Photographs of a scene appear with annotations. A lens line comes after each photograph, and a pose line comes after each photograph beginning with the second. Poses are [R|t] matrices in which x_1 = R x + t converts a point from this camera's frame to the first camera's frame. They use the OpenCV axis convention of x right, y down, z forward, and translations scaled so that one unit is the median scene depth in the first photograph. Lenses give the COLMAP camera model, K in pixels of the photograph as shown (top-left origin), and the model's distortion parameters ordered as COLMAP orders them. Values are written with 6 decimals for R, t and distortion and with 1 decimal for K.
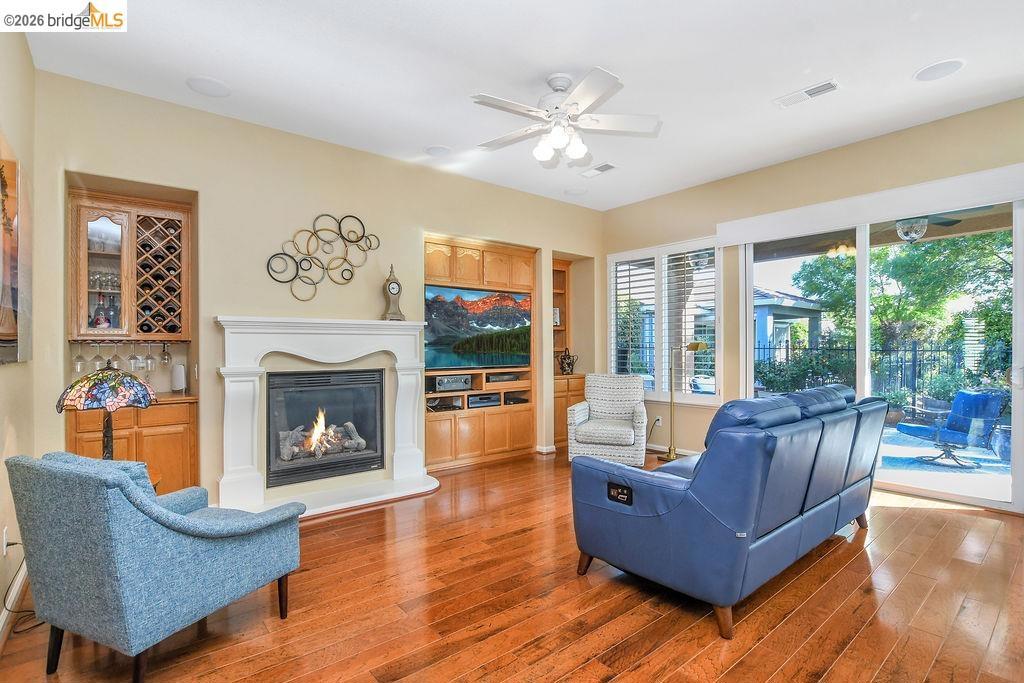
lens RADIAL K [[483.9, 0, 505.0], [0, 483.9, 349.0], [0, 0, 1]] dist [-0.029862, 0.000001]
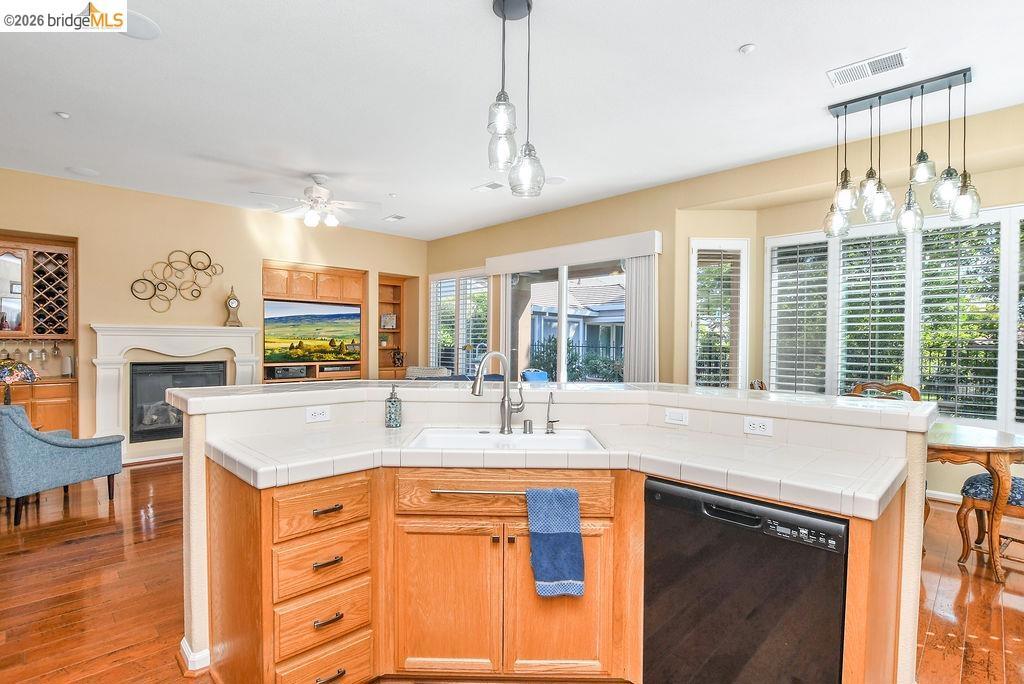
lens RADIAL K [[483.9, 0, 505.0], [0, 483.9, 349.5], [0, 0, 1]] dist [-0.029862, 0.000001]
pose [[0.995078, 0.012244, 0.098332, 0.468330], [-0.013566, 0.999826, 0.012783, -0.023153], [-0.098158, -0.014054, 0.995072, -0.510822]]
